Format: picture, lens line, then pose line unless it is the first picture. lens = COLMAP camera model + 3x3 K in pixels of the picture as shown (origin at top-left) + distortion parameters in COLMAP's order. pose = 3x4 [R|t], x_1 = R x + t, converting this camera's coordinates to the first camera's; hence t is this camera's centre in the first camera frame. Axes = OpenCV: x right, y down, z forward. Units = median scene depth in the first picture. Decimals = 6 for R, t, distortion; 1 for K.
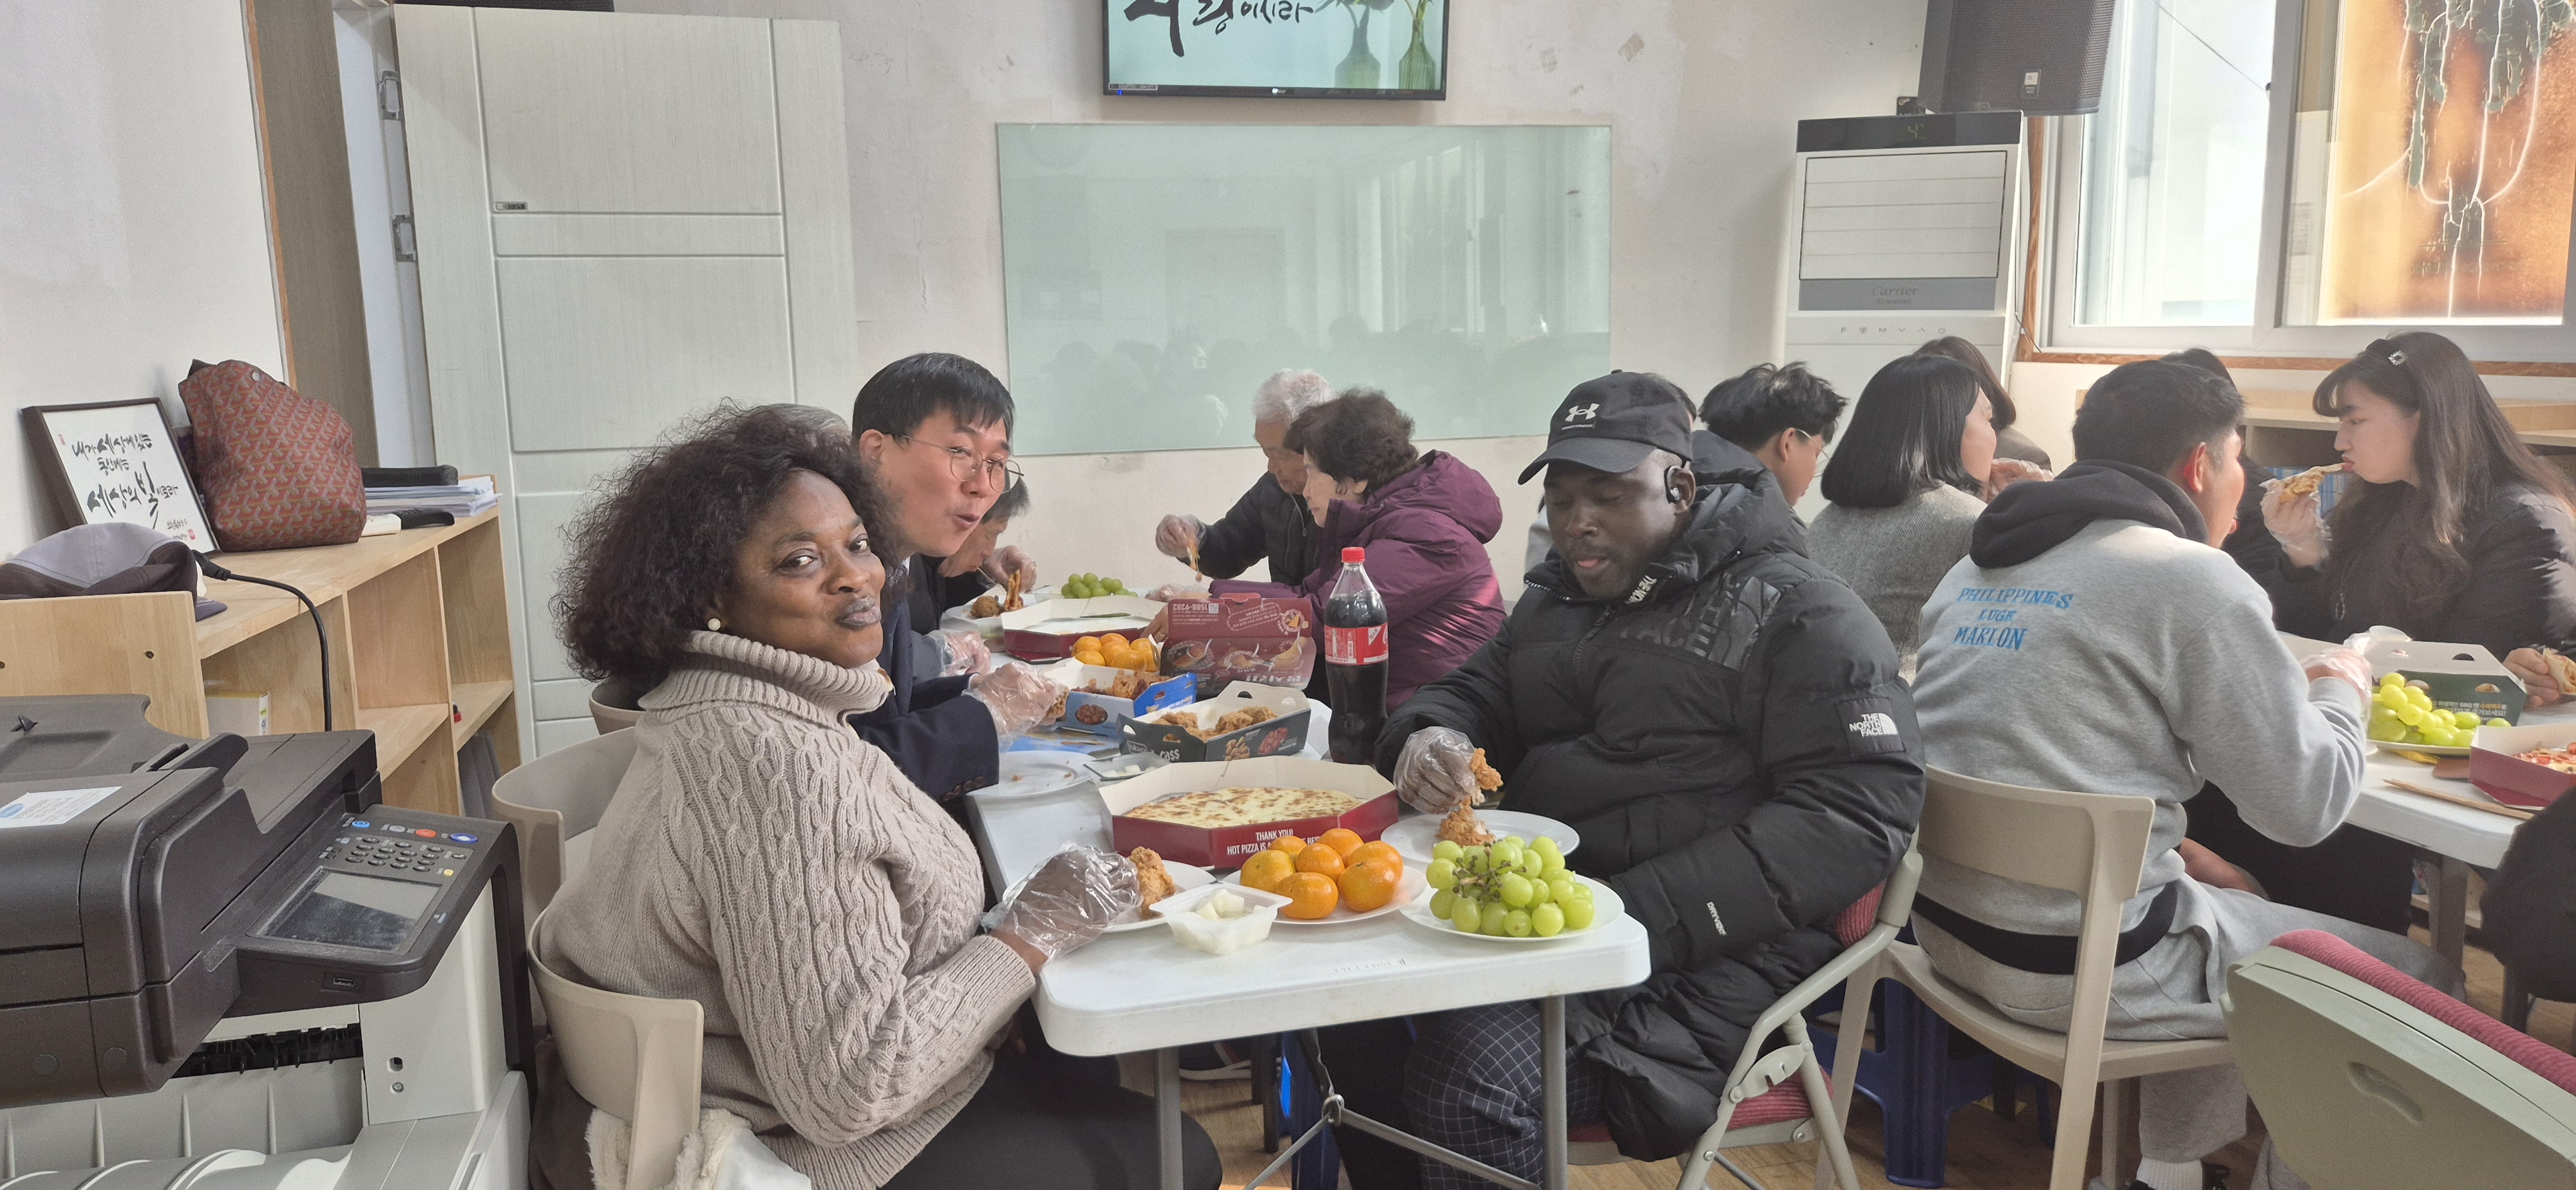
lens RADIAL K [[1736.7, 0, 1315.1], [0, 1736.7, 592.6], [0, 0, 1]] dist [0.037676, 0.009345]
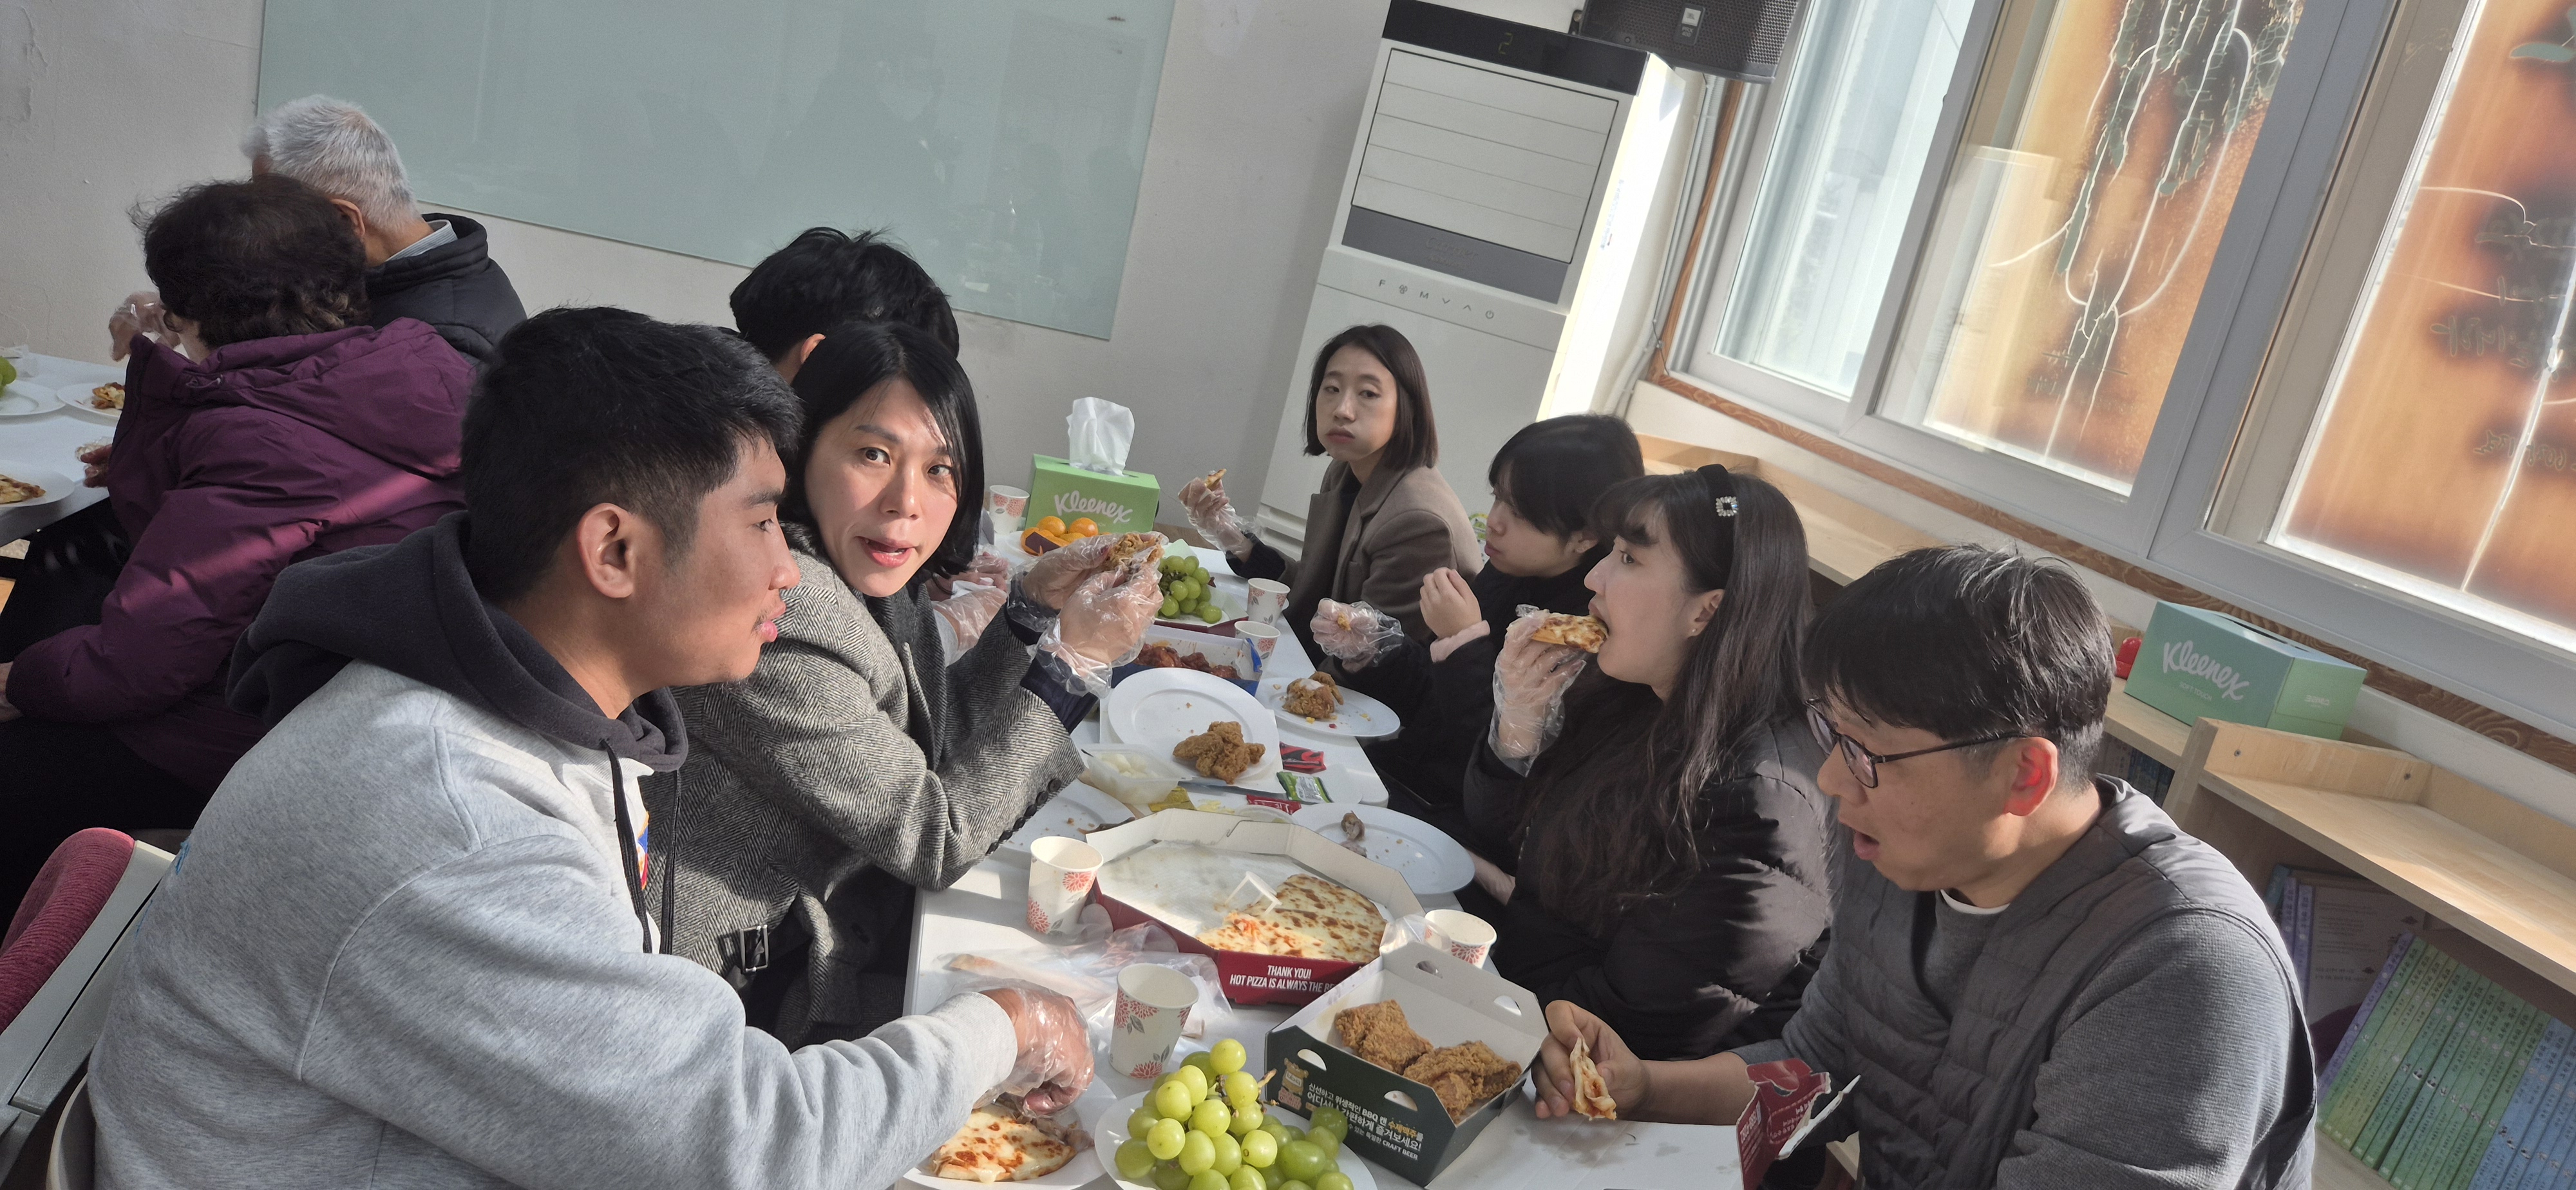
lens RADIAL K [[1736.7, 0, 1309.5], [0, 1736.7, 583.6], [0, 0, 1]] dist [0.037676, 0.009345]
pose [[0.969783, 0.243912, 0.005321, 0.616044], [-0.243577, 0.966754, 0.077821, -0.152180], [0.013838, -0.076765, 0.996953, 0.461929]]
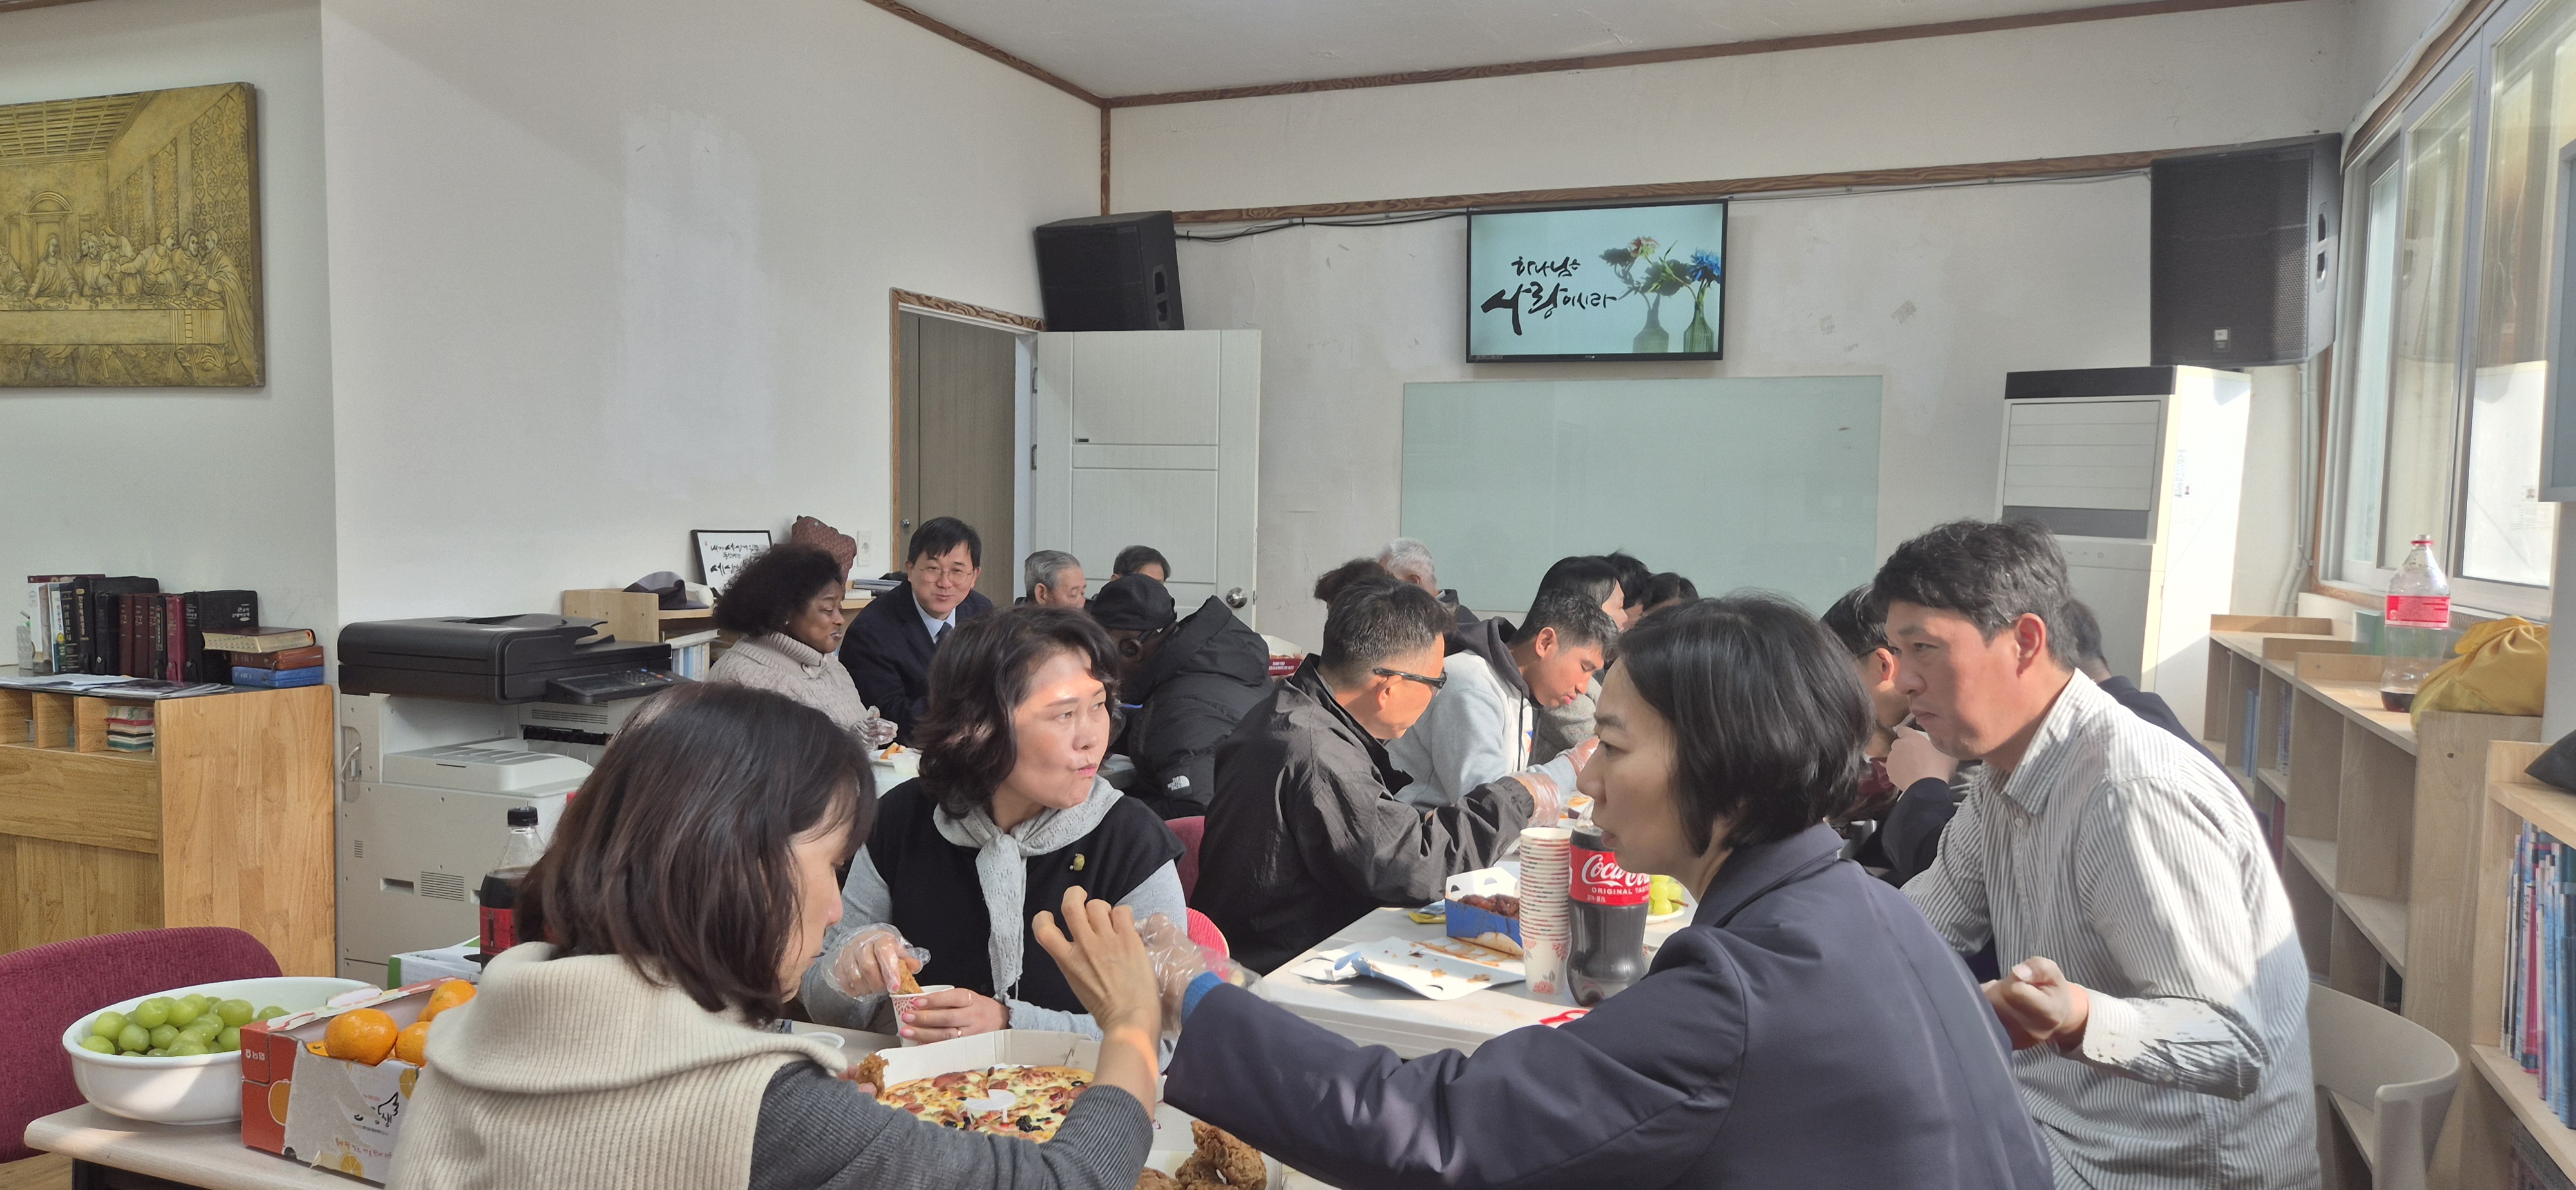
lens RADIAL K [[1736.7, 0, 1287.3], [0, 1736.7, 612.3], [0, 0, 1]] dist [0.037676, 0.009345]
pose [[0.798210, 0.072724, -0.597973, 1.240534], [-0.130508, 0.989986, -0.053811, 0.030678], [0.588071, 0.120992, 0.799708, -0.416515]]
